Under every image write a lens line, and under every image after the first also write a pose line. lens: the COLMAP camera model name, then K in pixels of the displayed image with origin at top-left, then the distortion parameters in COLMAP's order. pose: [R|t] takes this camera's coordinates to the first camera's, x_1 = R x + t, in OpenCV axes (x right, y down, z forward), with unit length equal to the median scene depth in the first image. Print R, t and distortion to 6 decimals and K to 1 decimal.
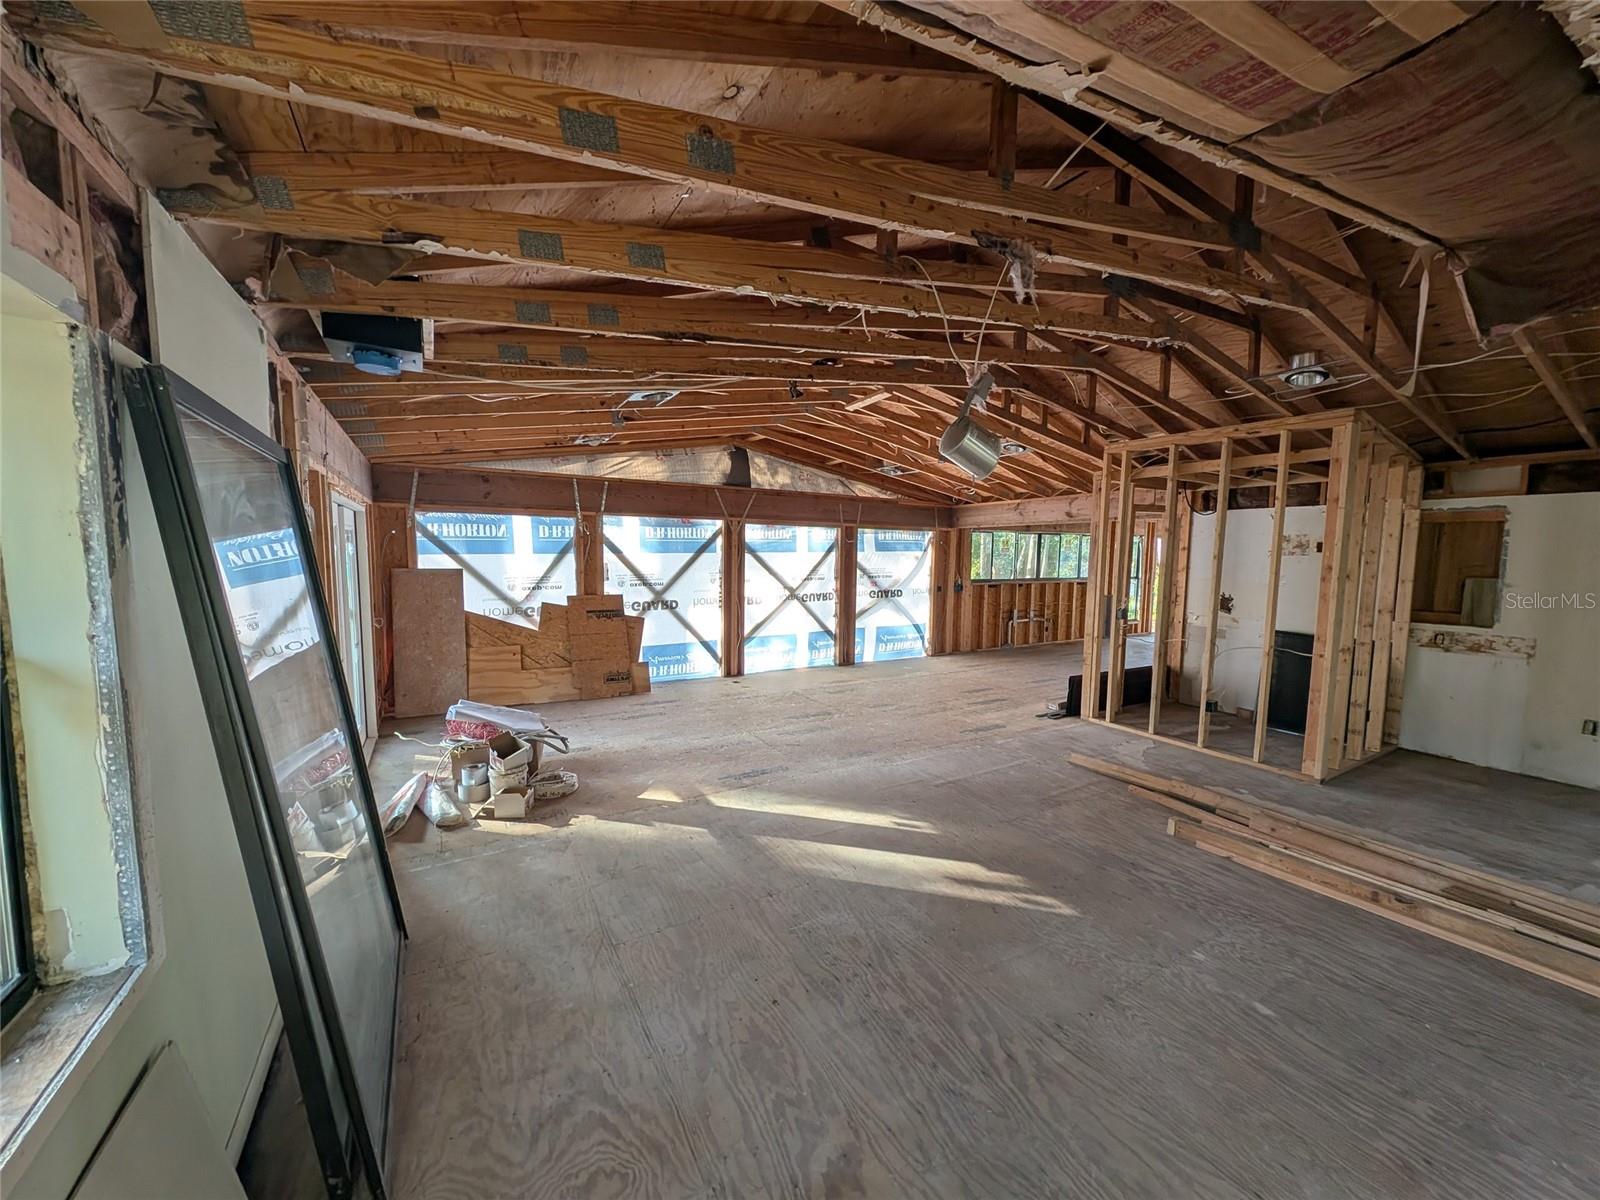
lens RADIAL K [[596.1, 0, 793.3], [0, 596.1, 604.4], [0, 0, 1]] dist [0.016335, -0.007946]
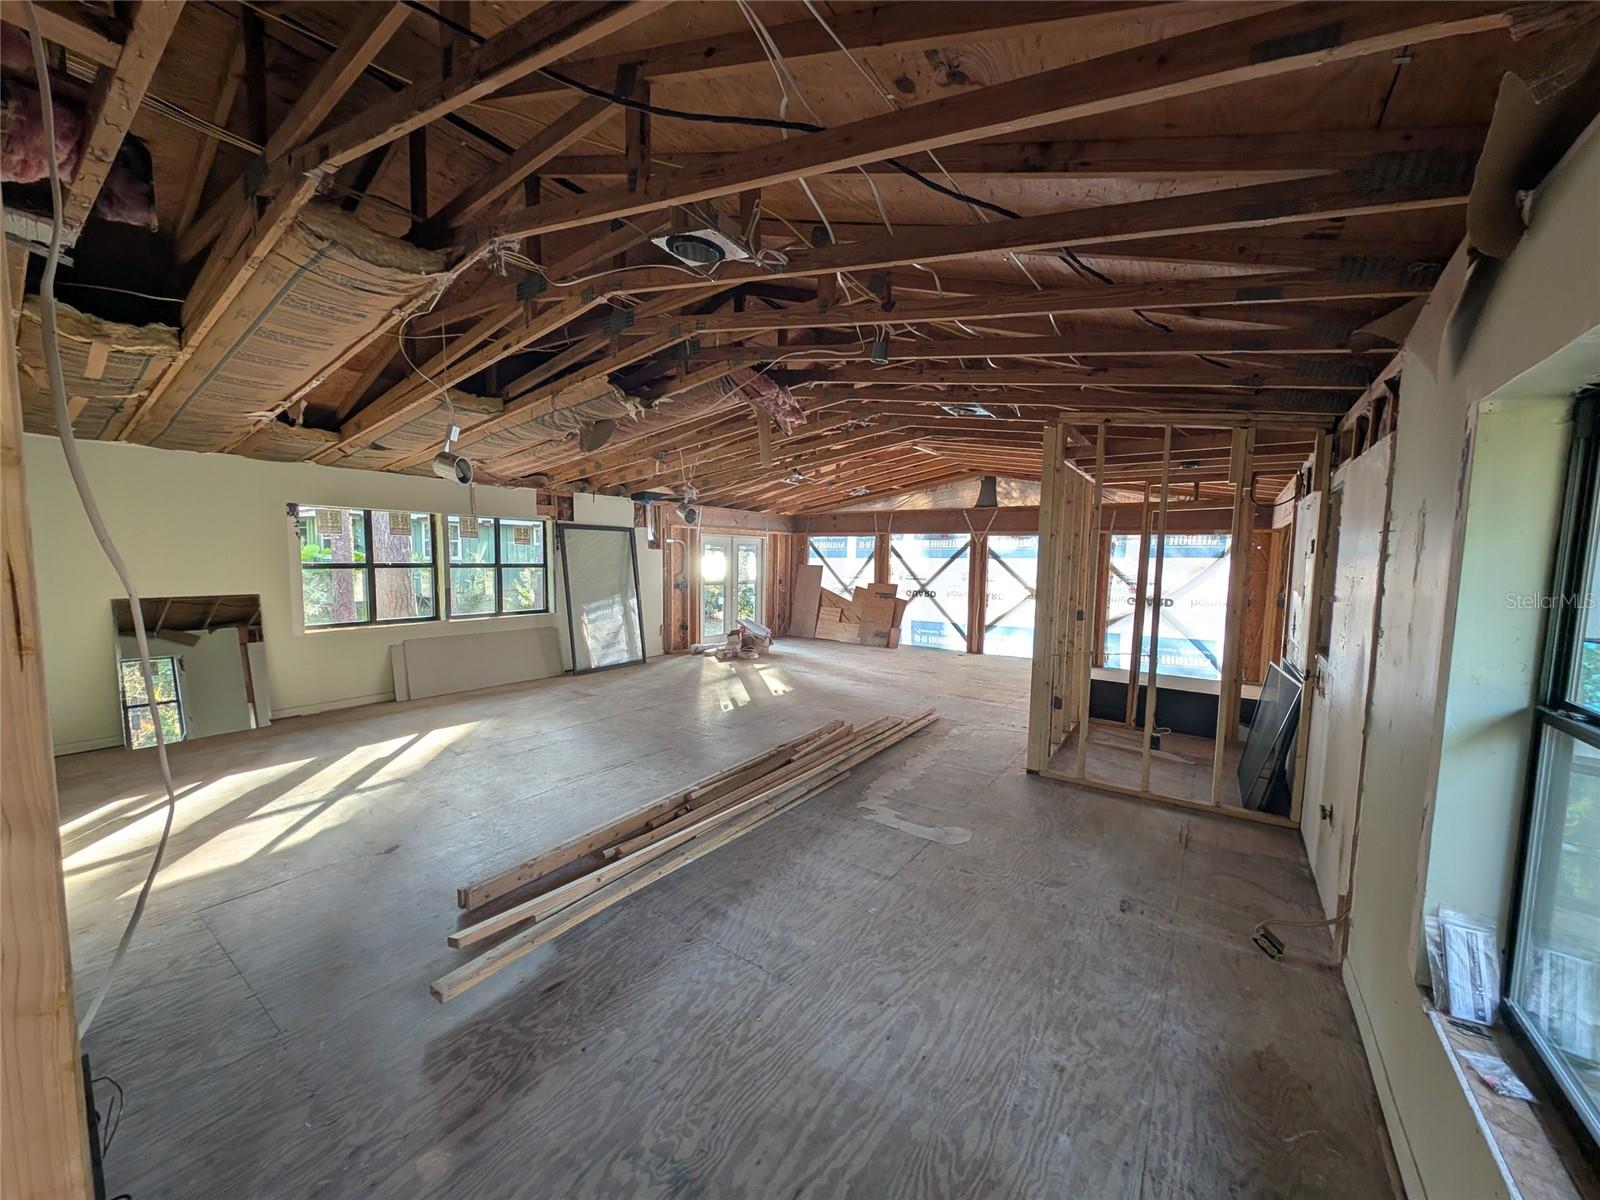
lens RADIAL K [[596.1, 0, 793.3], [0, 596.1, 604.4], [0, 0, 1]] dist [0.016335, -0.007946]
pose [[0.411745, 0.070467, -0.908571, 0.983463], [-0.089847, 0.995287, 0.036476, 0.002921], [0.906859, 0.066613, 0.416135, 0.105374]]
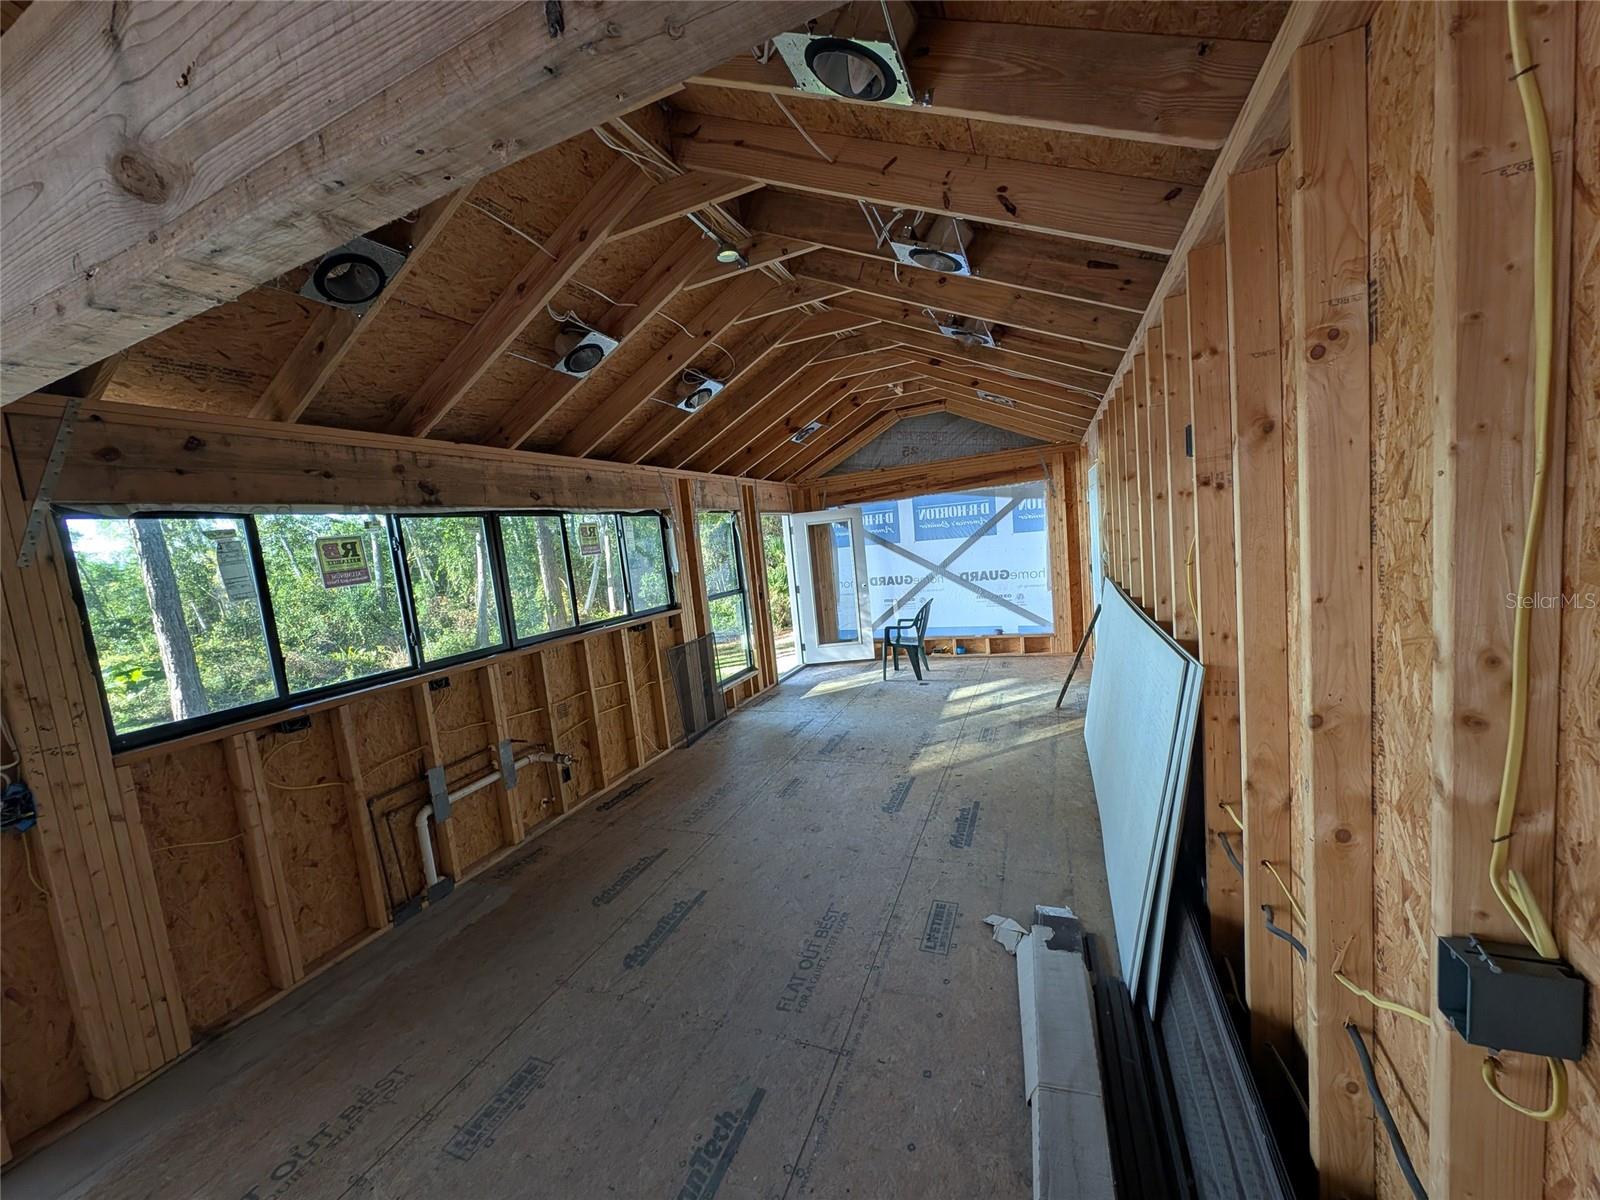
lens RADIAL K [[596.1, 0, 793.3], [0, 596.1, 604.4], [0, 0, 1]] dist [0.016335, -0.007946]
pose [[0.792367, -0.153182, 0.590500, 0.508397], [0.162099, 0.986032, 0.038273, -0.078554], [-0.588115, 0.065393, 0.806130, 0.941825]]
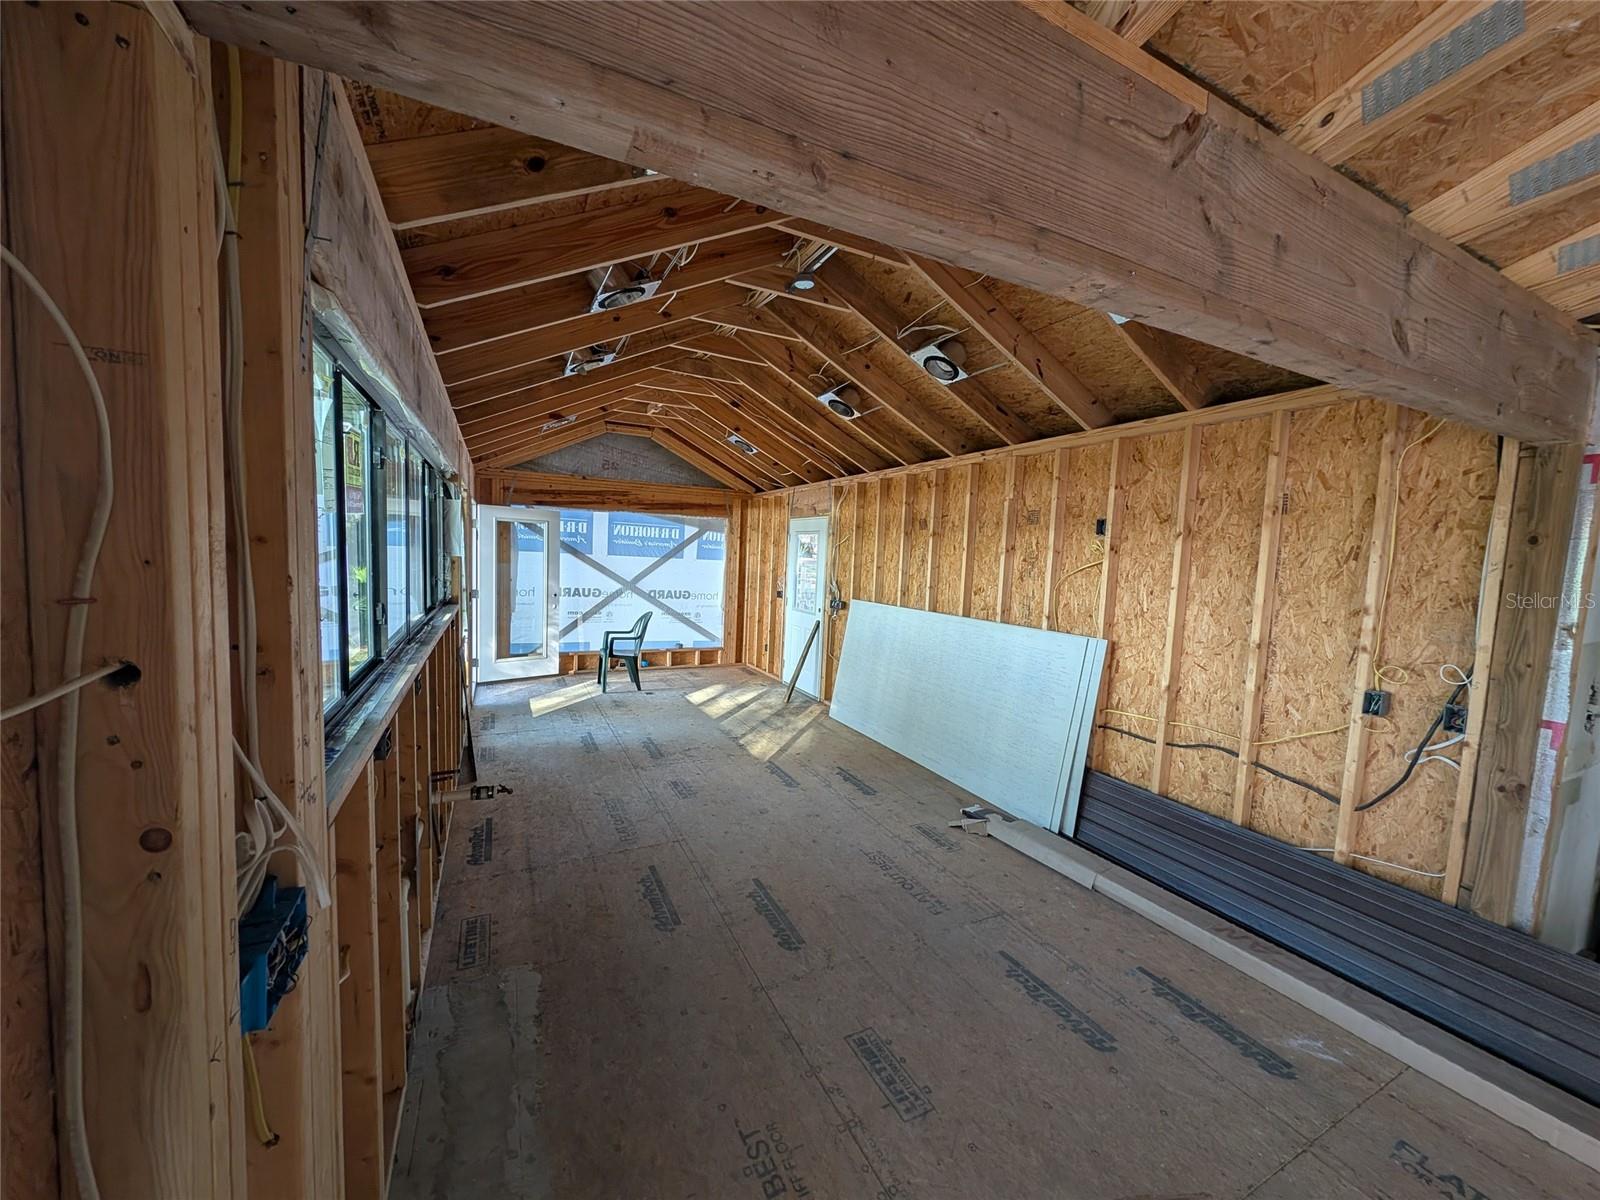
lens RADIAL K [[596.1, 0, 793.3], [0, 596.1, 604.4], [0, 0, 1]] dist [0.016335, -0.007946]
pose [[0.070699, -0.088987, 0.993521, 0.289550], [0.050306, 0.995063, 0.085546, -0.099551], [-0.996228, 0.043932, 0.074826, 1.247880]]
